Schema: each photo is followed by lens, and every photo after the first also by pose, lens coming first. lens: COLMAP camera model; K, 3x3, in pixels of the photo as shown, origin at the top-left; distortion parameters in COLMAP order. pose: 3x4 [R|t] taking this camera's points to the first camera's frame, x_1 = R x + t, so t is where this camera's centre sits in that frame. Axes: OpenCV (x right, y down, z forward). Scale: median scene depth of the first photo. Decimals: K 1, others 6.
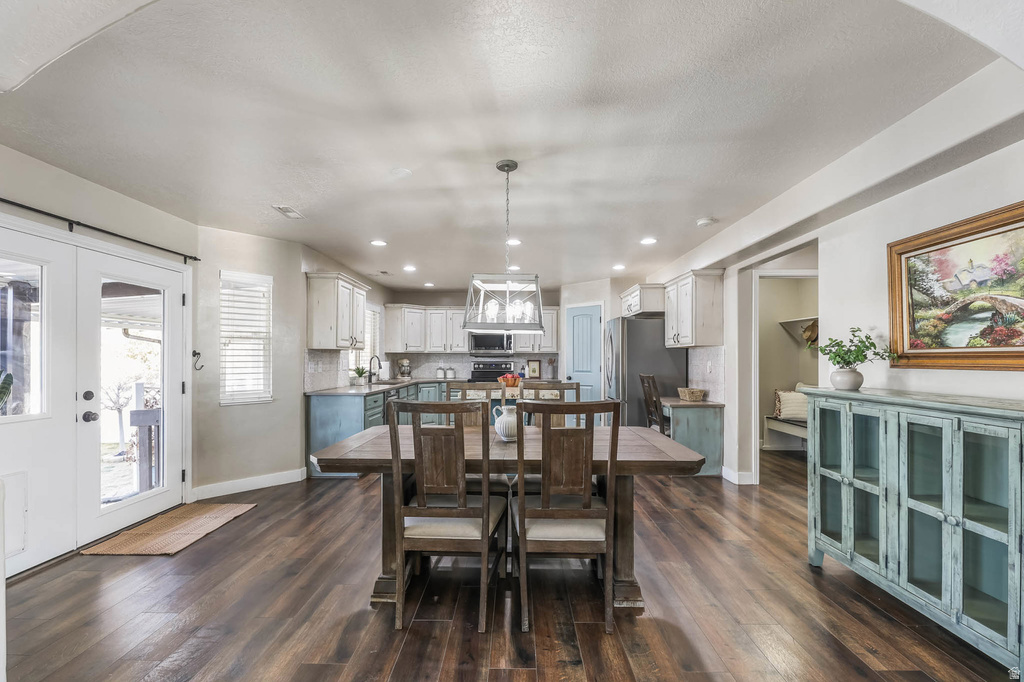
lens RADIAL K [[412.9, 0, 511.2], [0, 412.9, 356.6], [0, 0, 1]] dist [0.000180, 0.000026]
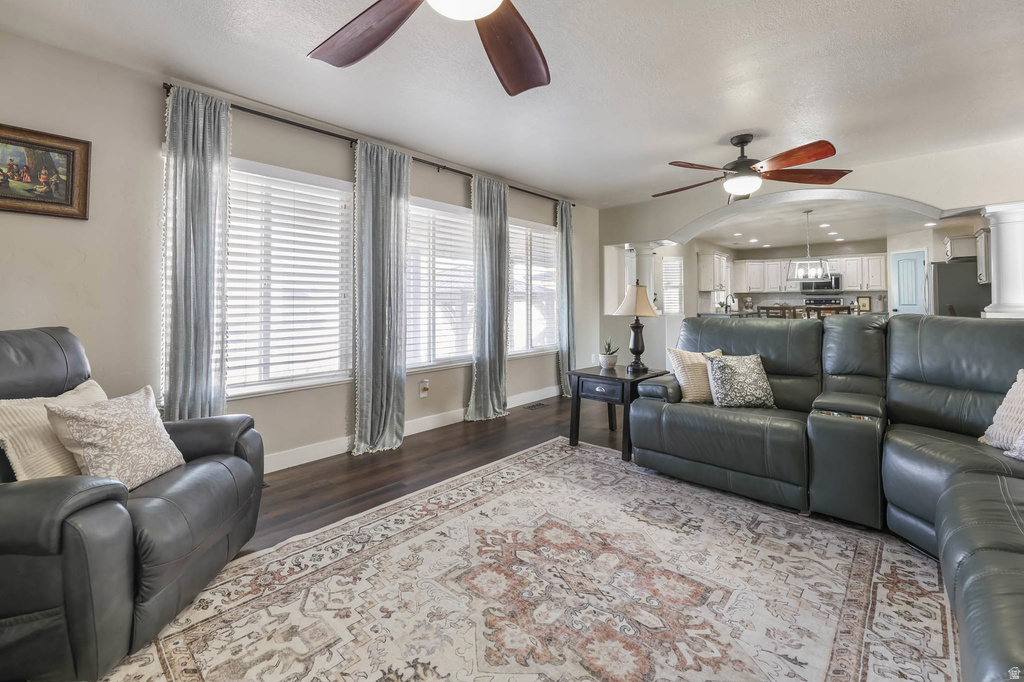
lens RADIAL K [[423.6, 0, 515.8], [0, 423.6, 296.7], [0, 0, 1]] dist [-0.000518, 0.000052]
pose [[0.750564, -0.012912, -0.660672, 0.117058], [0.009211, 0.999916, -0.009077, 0.011133], [0.660734, 0.000727, 0.750620, -0.680628]]
